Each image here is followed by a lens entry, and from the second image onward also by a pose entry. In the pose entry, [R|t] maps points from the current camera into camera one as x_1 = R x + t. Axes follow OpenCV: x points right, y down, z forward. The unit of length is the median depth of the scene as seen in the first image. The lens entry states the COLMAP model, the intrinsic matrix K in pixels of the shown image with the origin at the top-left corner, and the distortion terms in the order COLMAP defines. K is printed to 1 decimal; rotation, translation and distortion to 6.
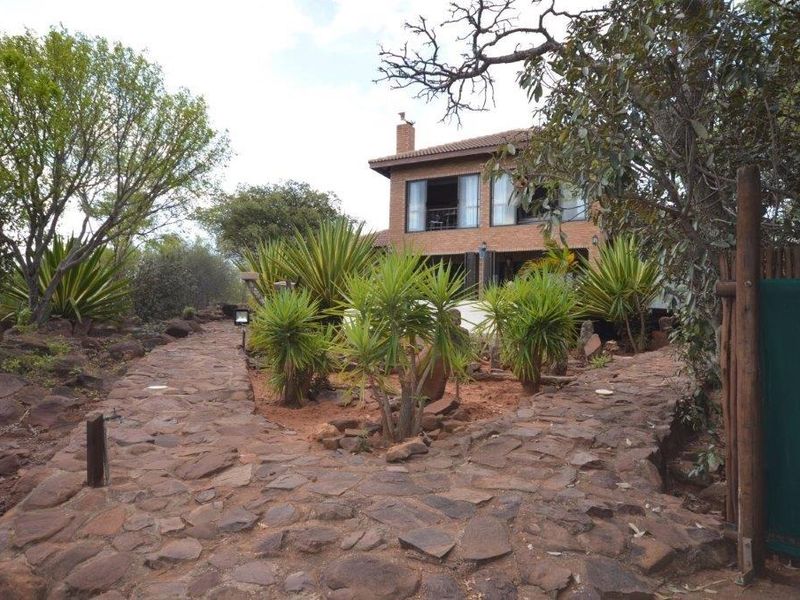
lens RADIAL K [[525.3, 0, 395.1], [0, 525.3, 307.6], [0, 0, 1]] dist [-0.005557, -0.008059]
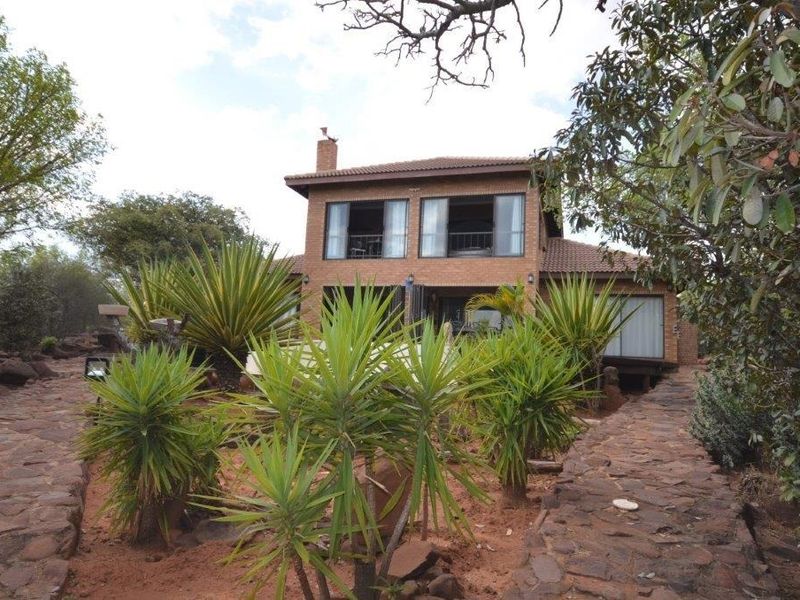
lens RADIAL K [[525.3, 0, 401.4], [0, 525.3, 301.6], [0, 0, 1]] dist [-0.005557, -0.008059]
pose [[0.982271, 0.037757, 0.183627, -0.011975], [-0.026130, 0.997521, -0.065332, -0.018352], [-0.185639, 0.059376, 0.980822, 0.116839]]
